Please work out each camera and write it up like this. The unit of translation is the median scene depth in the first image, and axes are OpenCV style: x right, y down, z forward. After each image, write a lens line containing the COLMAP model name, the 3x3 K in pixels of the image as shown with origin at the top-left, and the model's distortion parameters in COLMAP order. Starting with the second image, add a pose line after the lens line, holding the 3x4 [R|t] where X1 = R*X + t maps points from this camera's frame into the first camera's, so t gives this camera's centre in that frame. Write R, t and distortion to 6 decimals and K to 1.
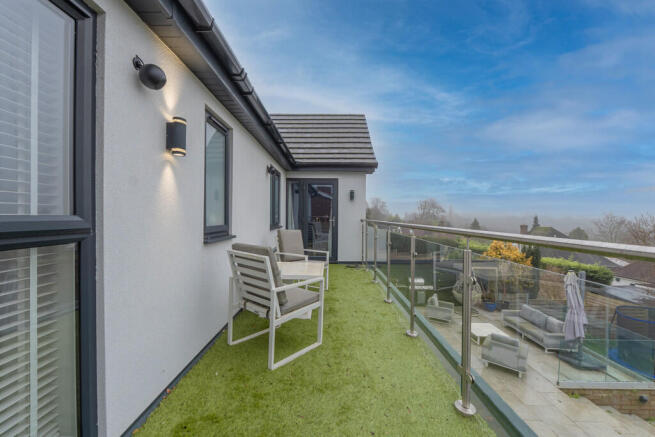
lens RADIAL K [[275.5, 0, 325.6], [0, 275.5, 218.1], [0, 0, 1]] dist [-0.005227, -0.000061]
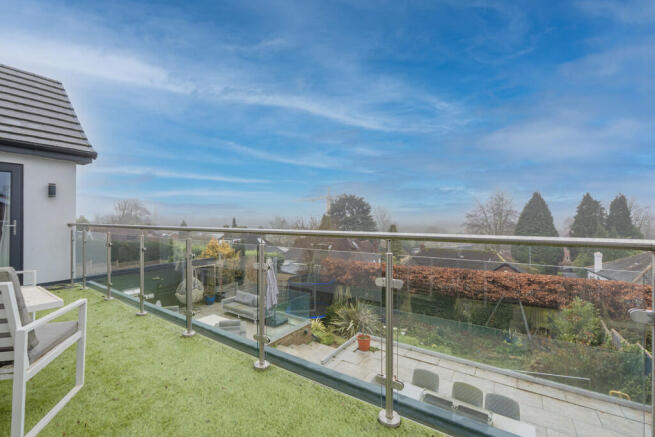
lens RADIAL K [[275.5, 0, 325.6], [0, 275.5, 218.1], [0, 0, 1]] dist [-0.005227, -0.000061]
pose [[0.552623, -0.004822, 0.833417, -0.101627], [0.010757, 0.999941, -0.001348, -0.001178], [-0.833362, 0.009710, 0.552643, 0.002586]]
